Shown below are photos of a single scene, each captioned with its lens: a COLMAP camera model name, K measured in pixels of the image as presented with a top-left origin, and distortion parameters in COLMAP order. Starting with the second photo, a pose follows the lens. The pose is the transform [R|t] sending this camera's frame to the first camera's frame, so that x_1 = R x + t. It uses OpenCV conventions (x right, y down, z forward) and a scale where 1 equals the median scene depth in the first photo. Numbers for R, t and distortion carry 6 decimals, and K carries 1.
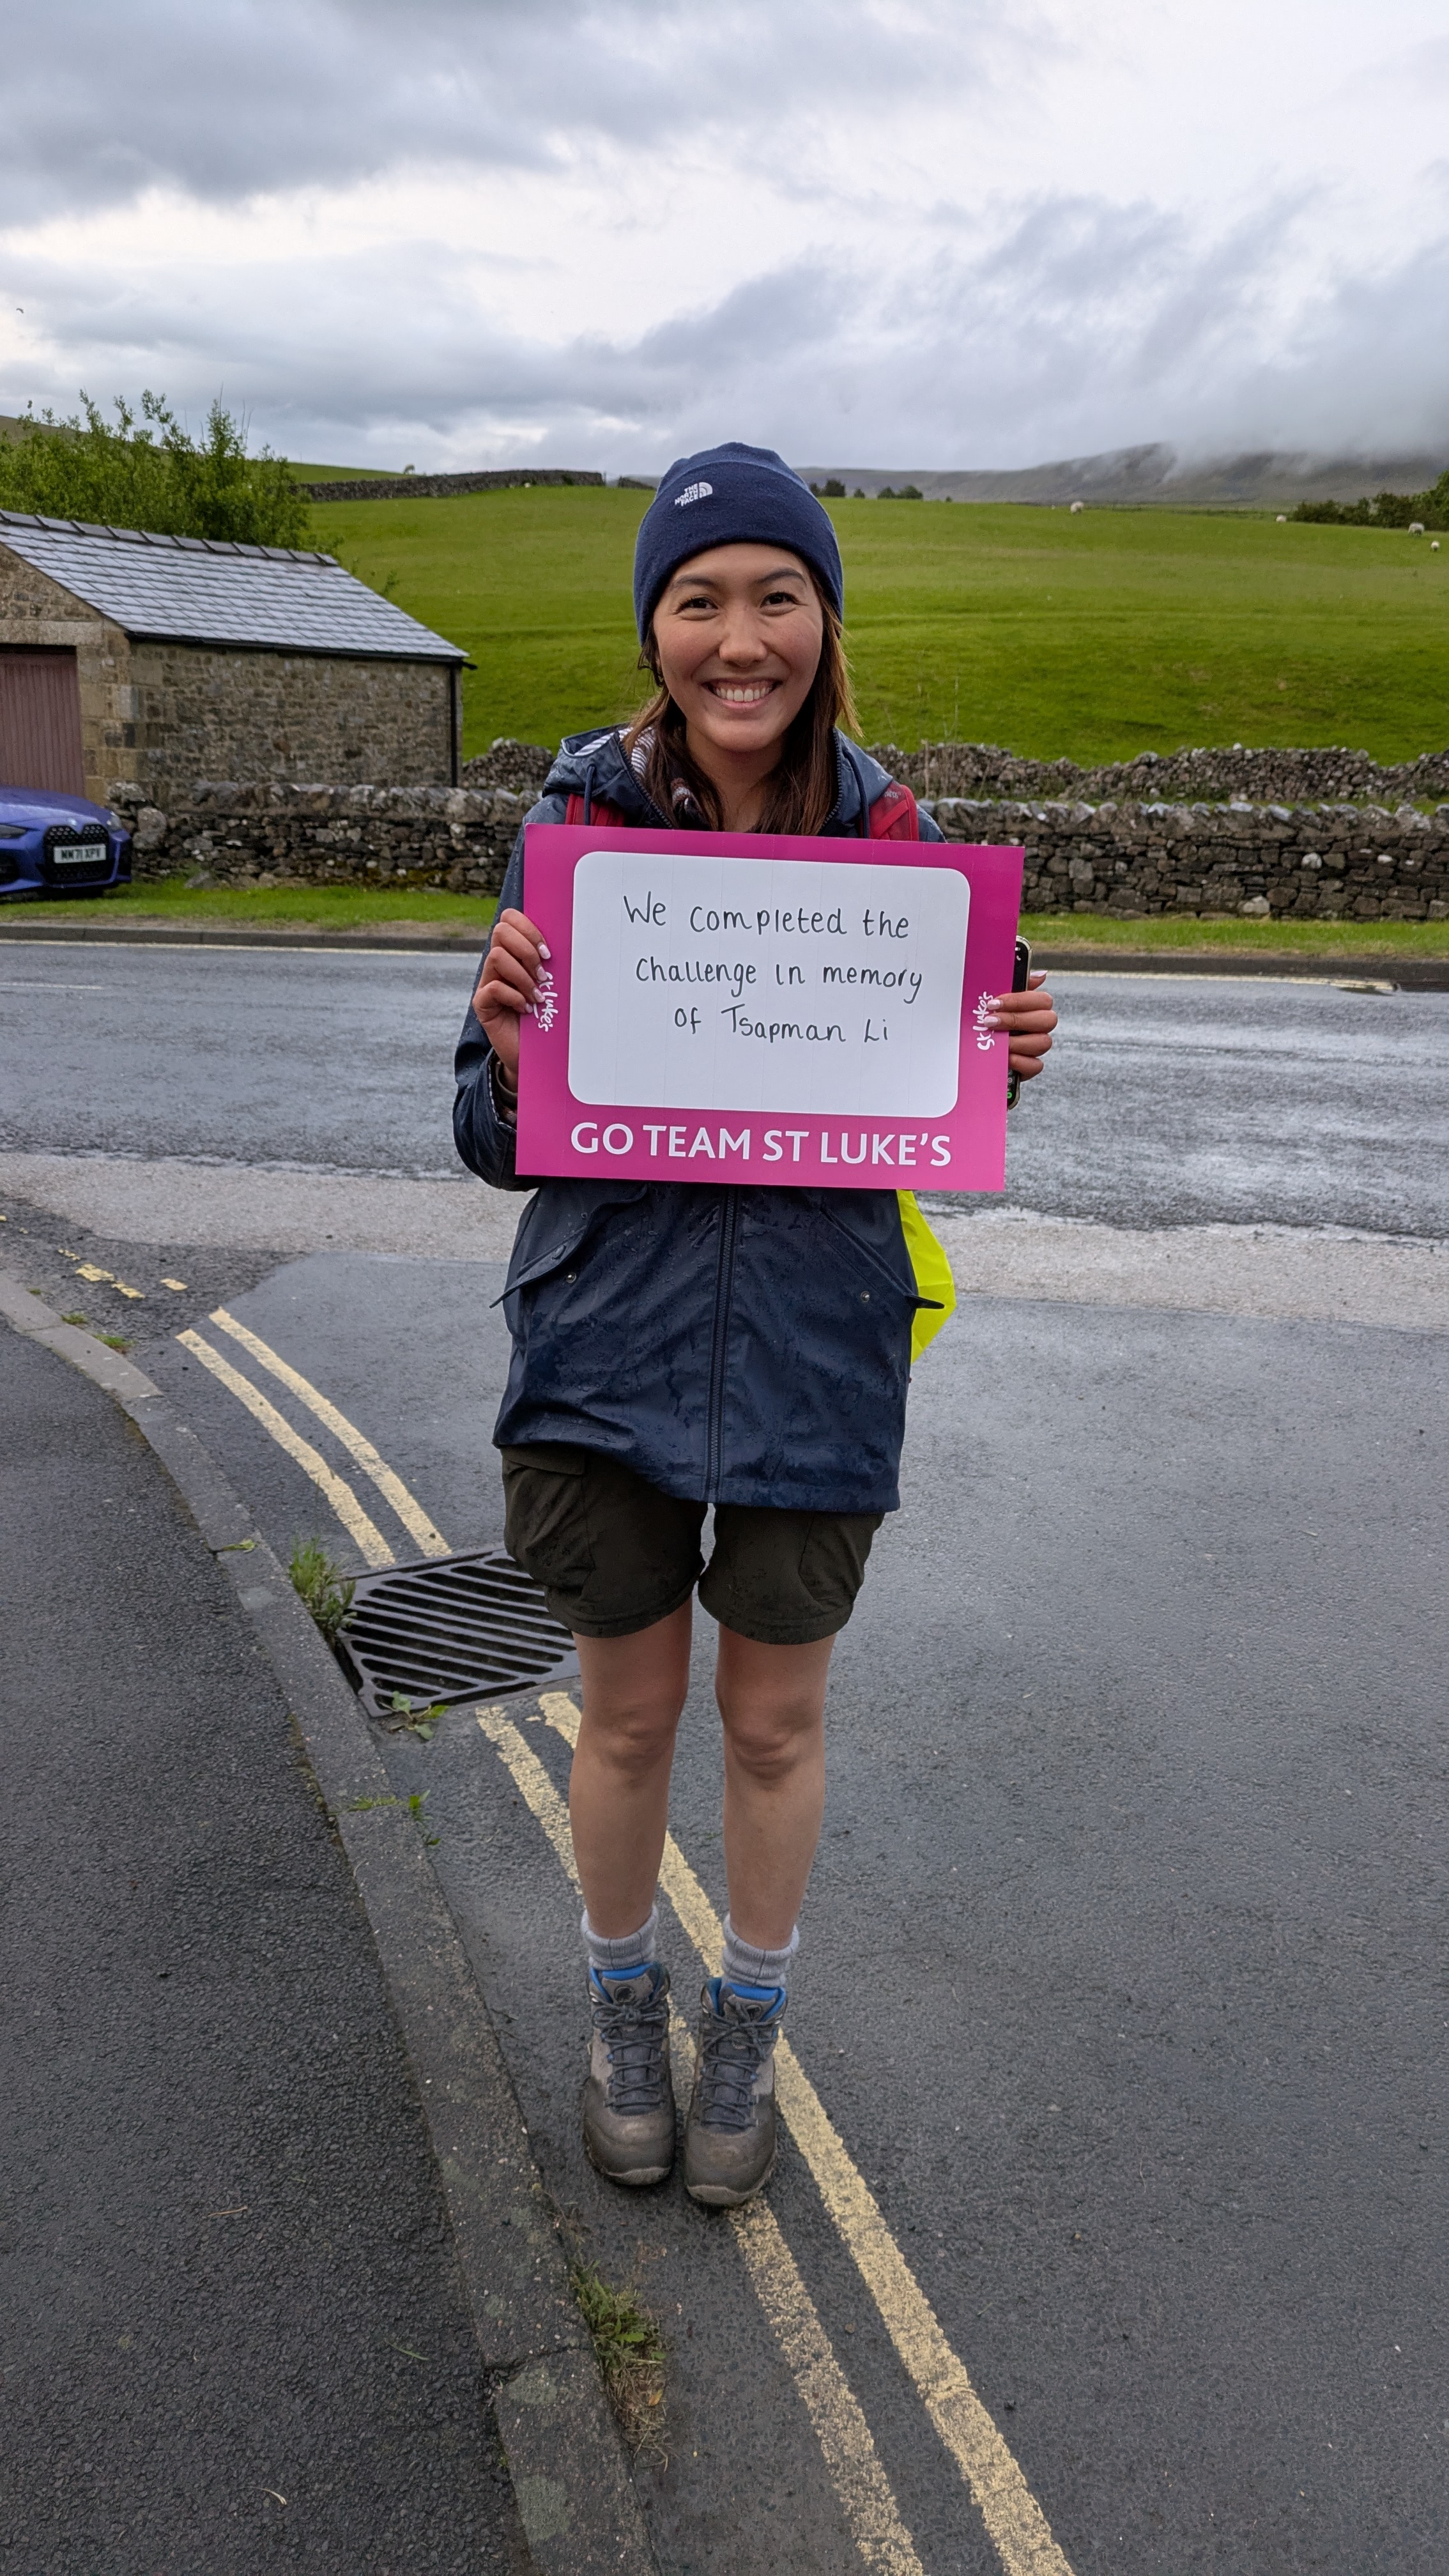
lens RADIAL K [[1934.4, 0, 737.3], [0, 1934.4, 1272.7], [0, 0, 1]] dist [0.059656, -0.061490]
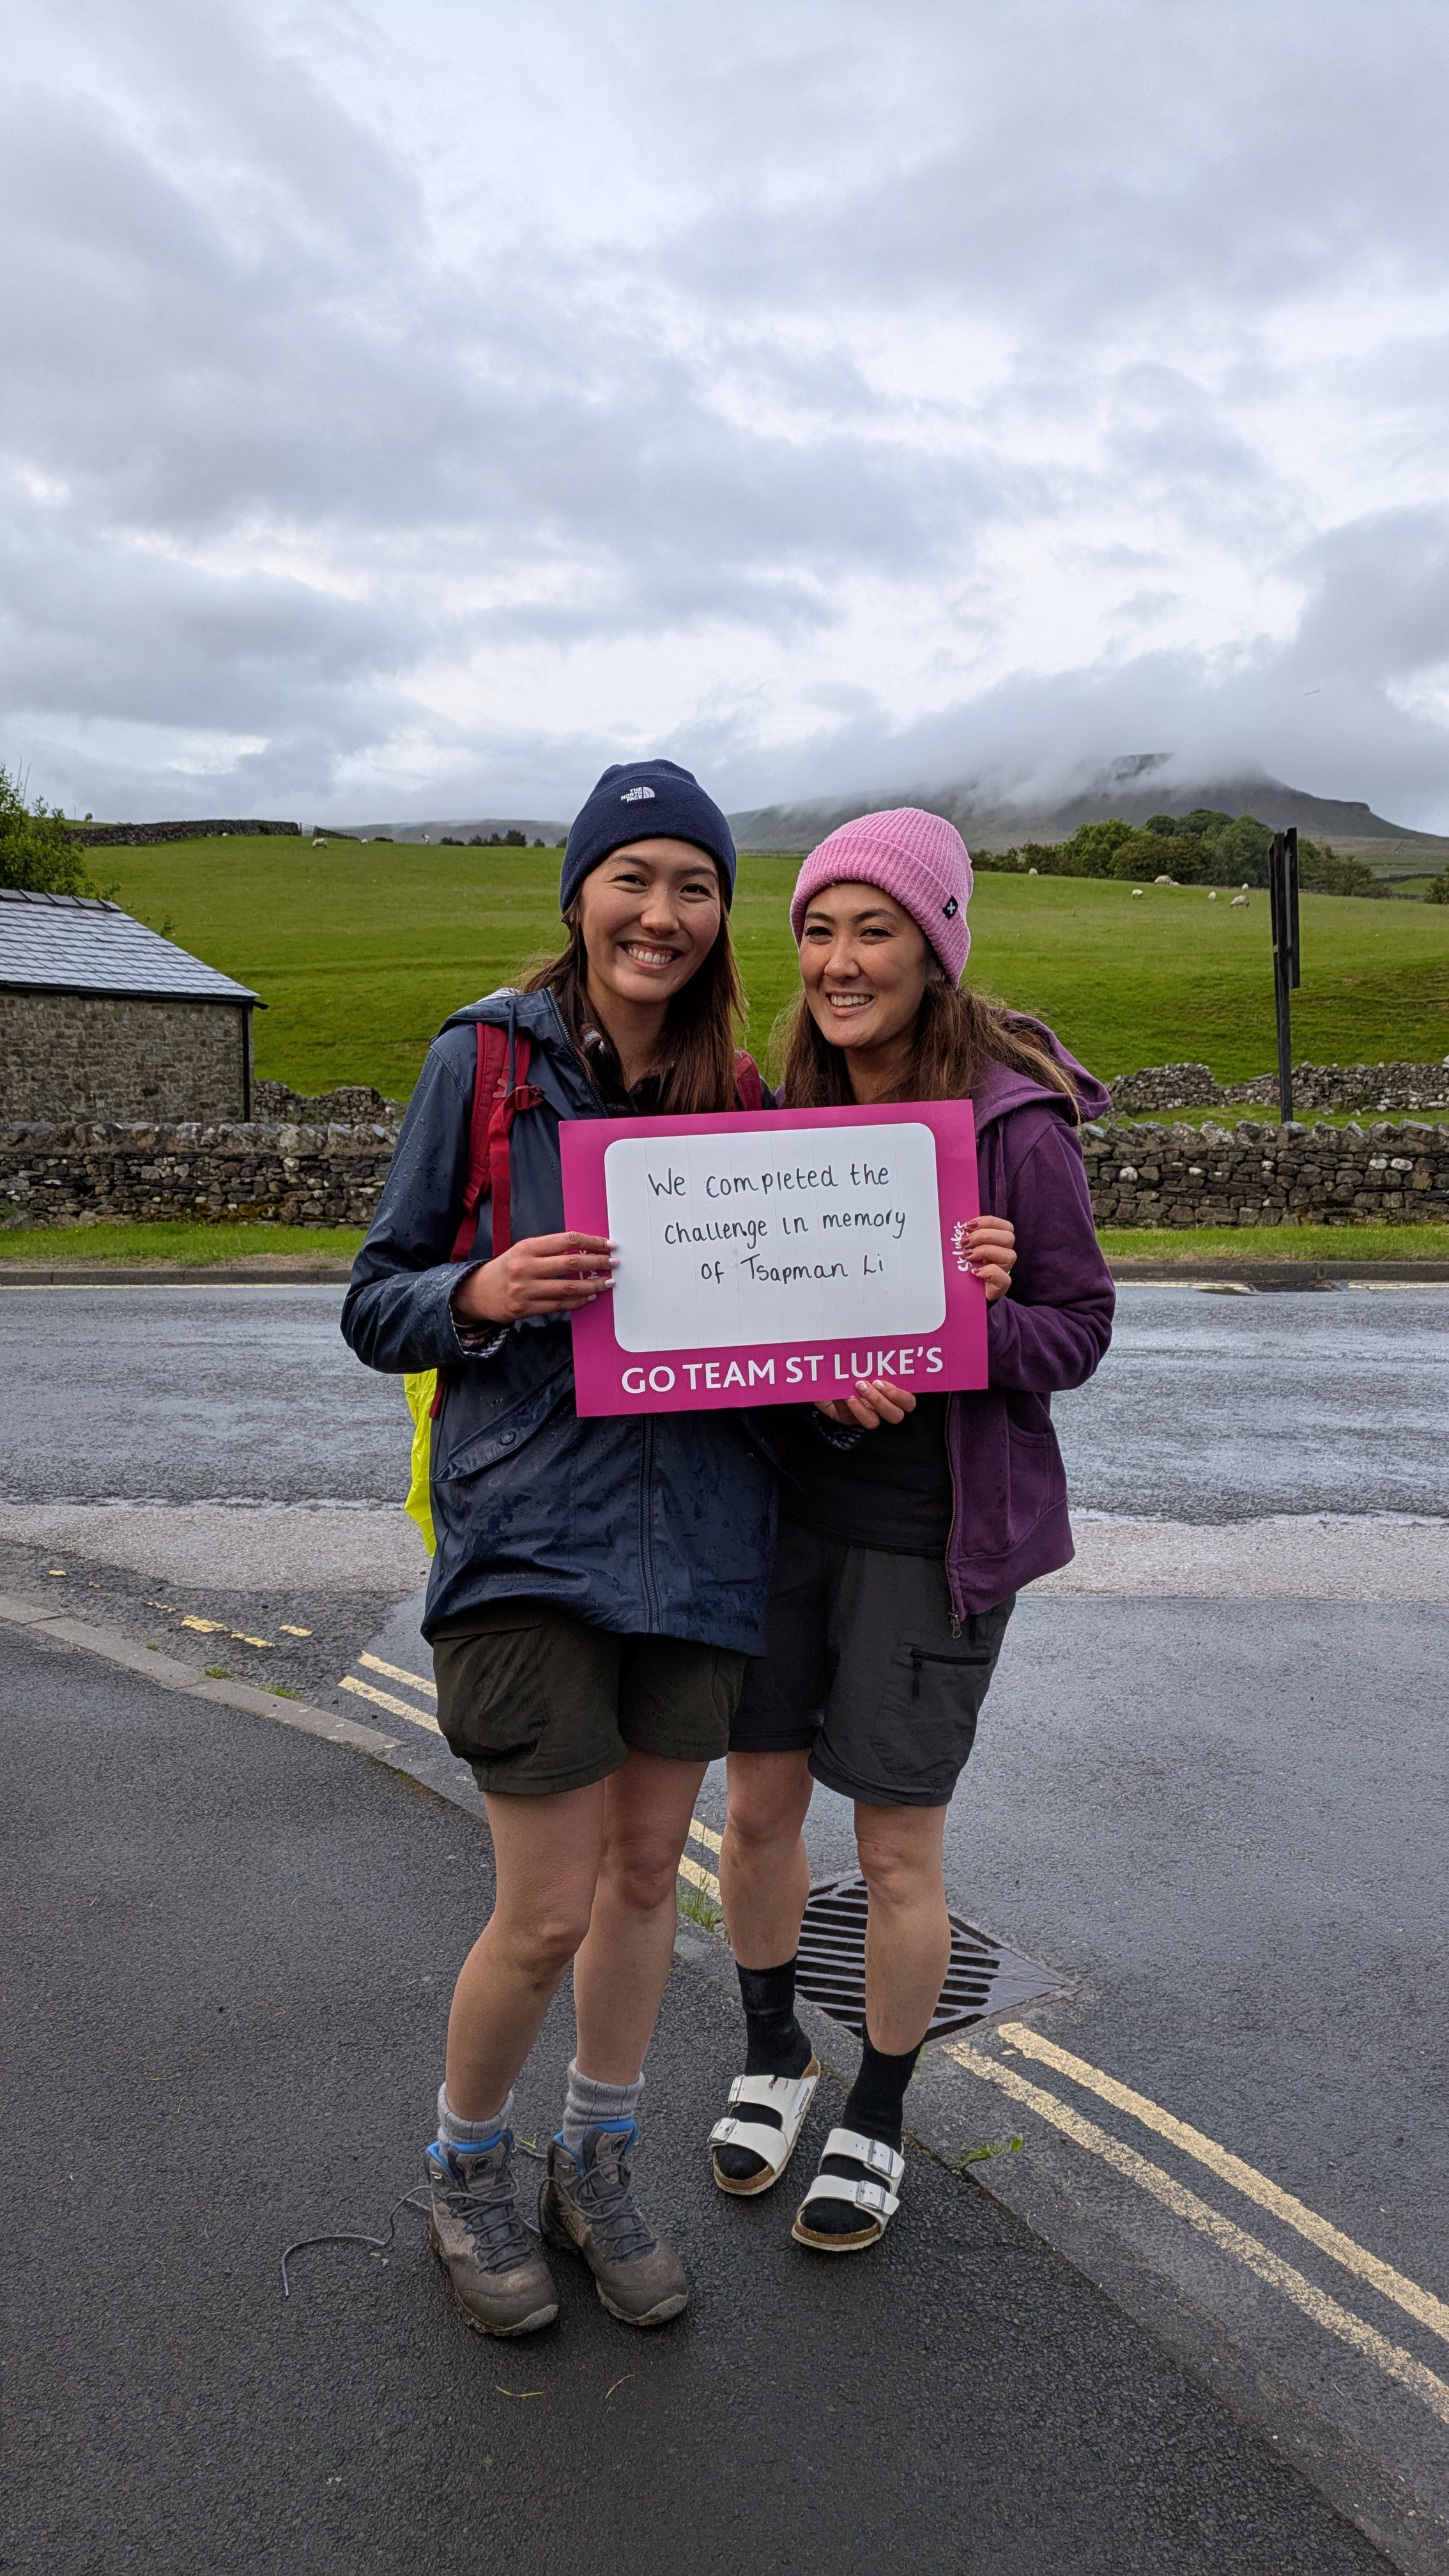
lens RADIAL K [[1934.4, 0, 715.5], [0, 1934.4, 1303.5], [0, 0, 1]] dist [0.059656, -0.061490]
pose [[0.989027, -0.033997, 0.143769, -0.070410], [0.054719, 0.988247, -0.142736, -0.001808], [-0.137226, 0.149037, 0.979263, 0.001335]]
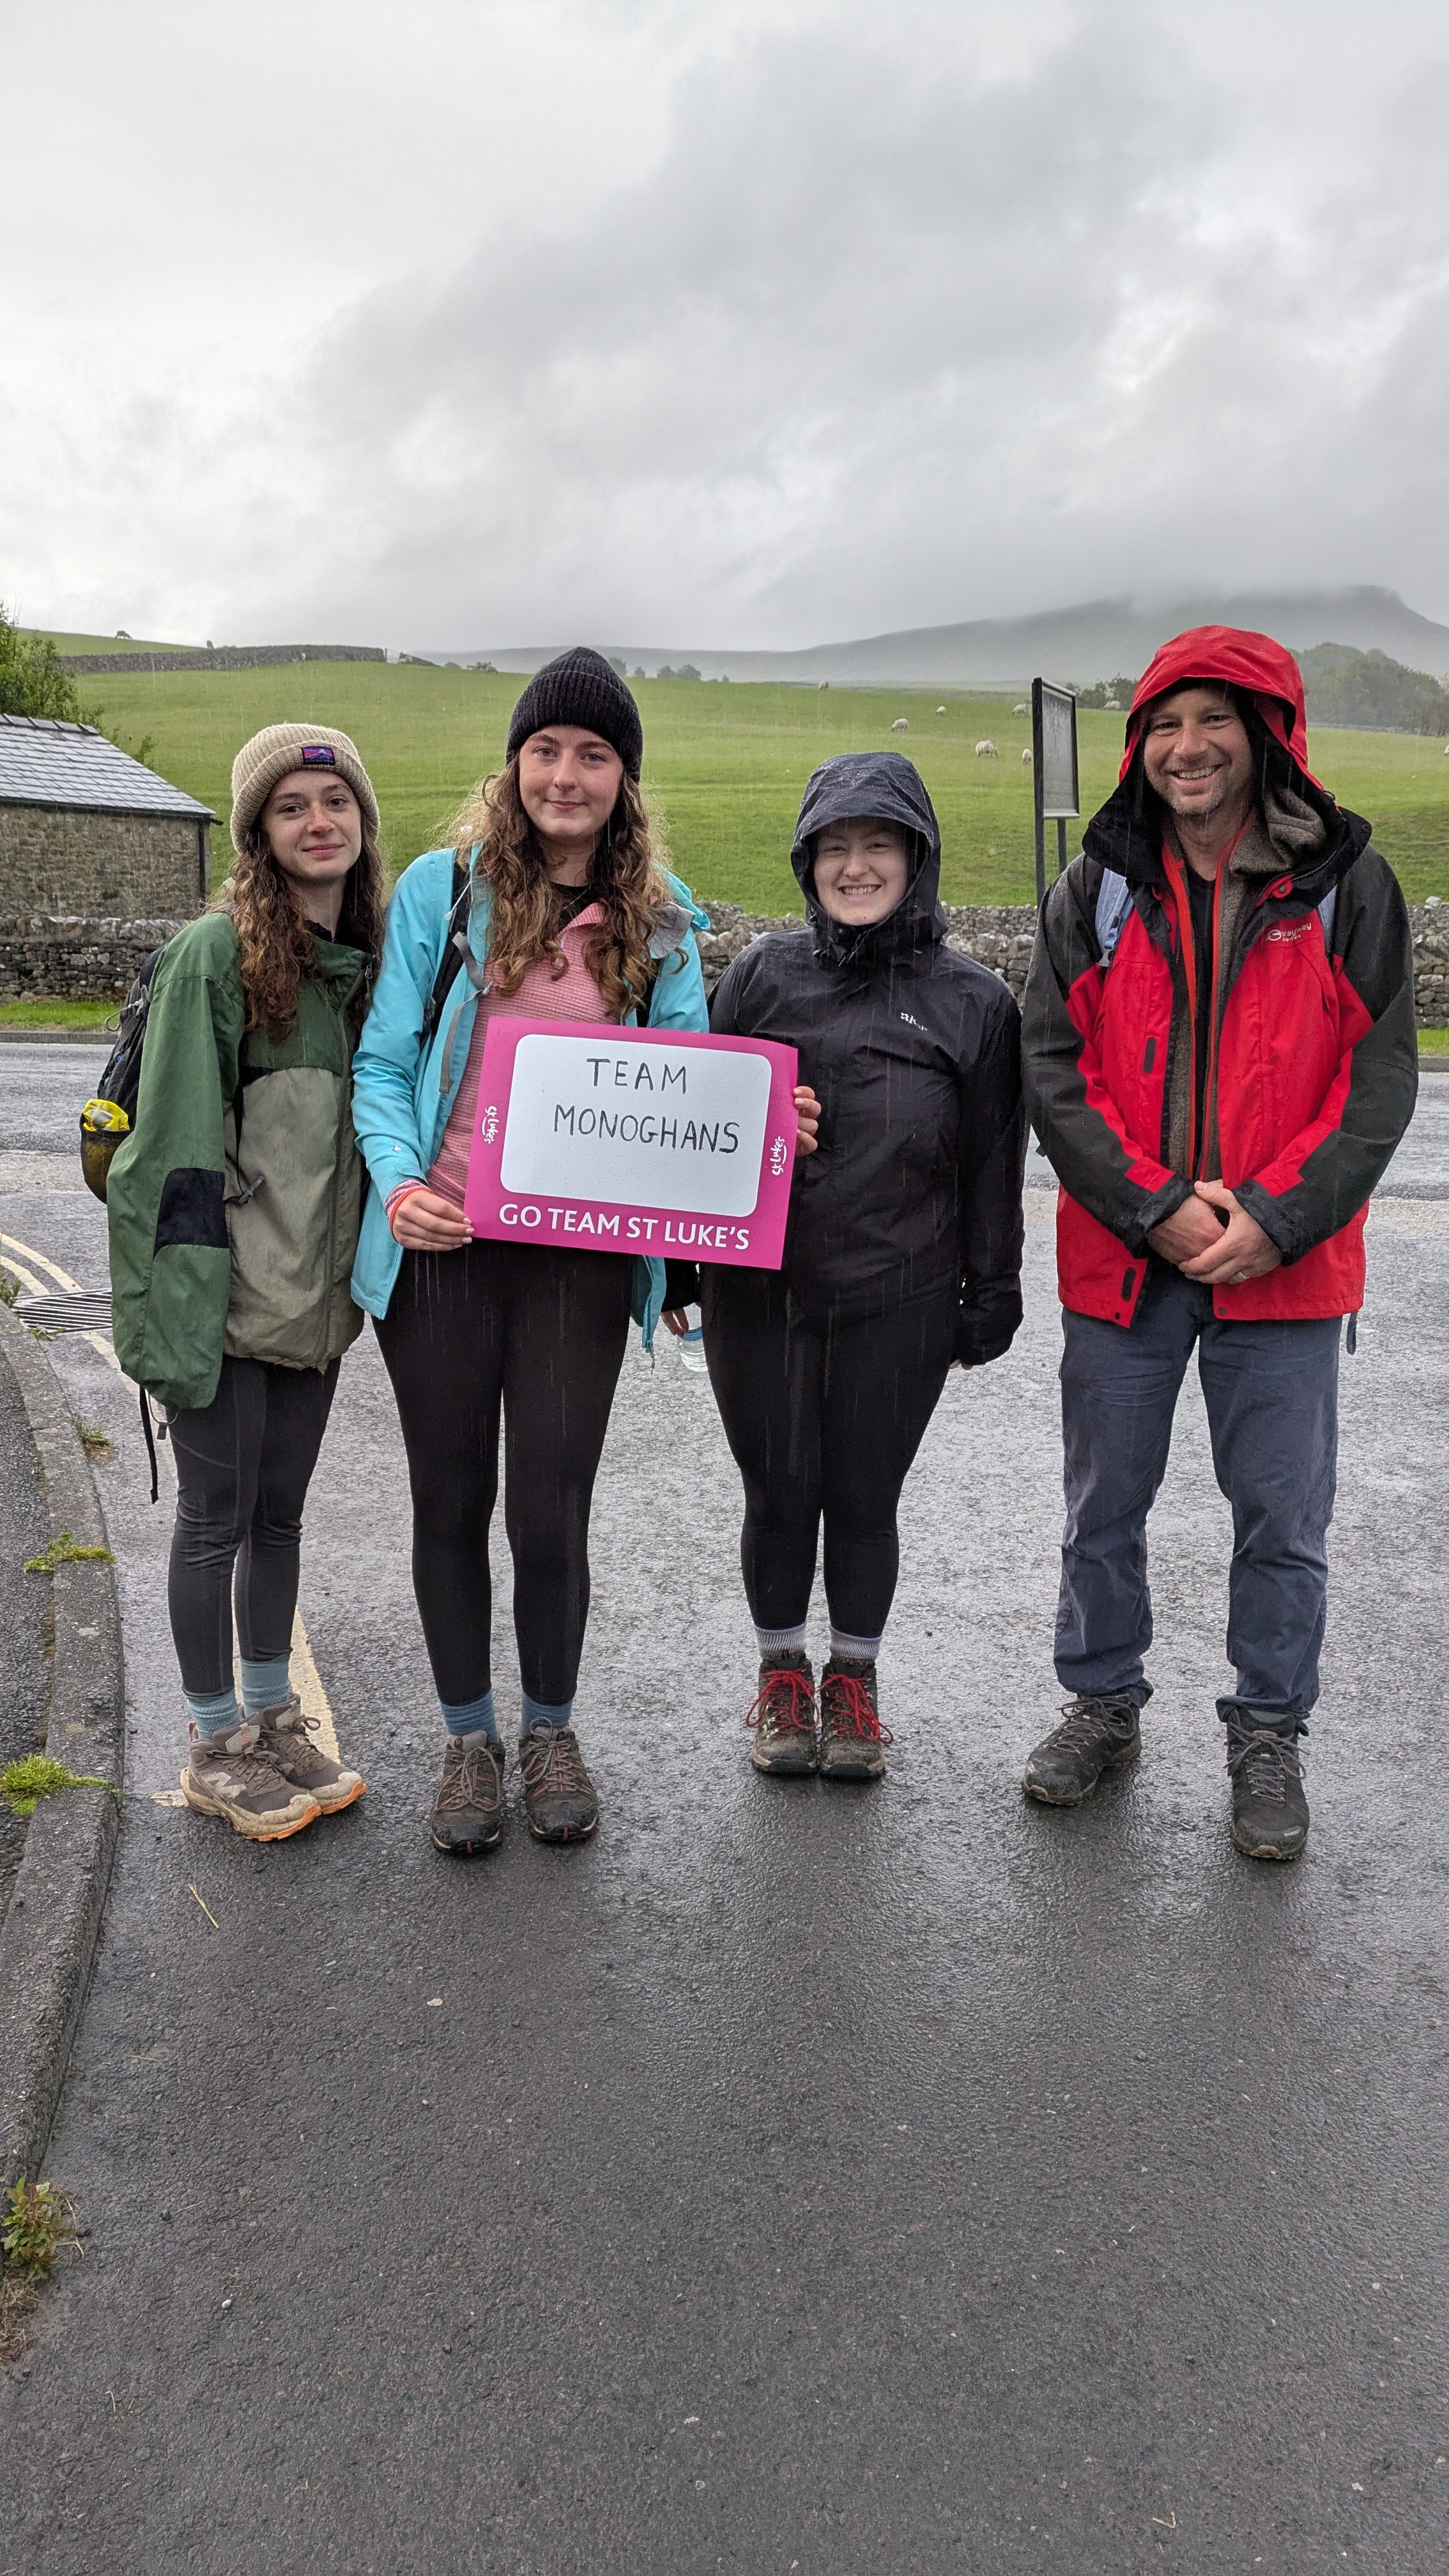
lens RADIAL K [[1934.4, 0, 685.8], [0, 1934.4, 1281.6], [0, 0, 1]] dist [0.059656, -0.061490]
pose [[0.996834, -0.011721, 0.078647, 0.057132], [0.017632, 0.997035, -0.074897, 0.061575], [-0.077536, 0.076047, 0.994085, -0.175931]]
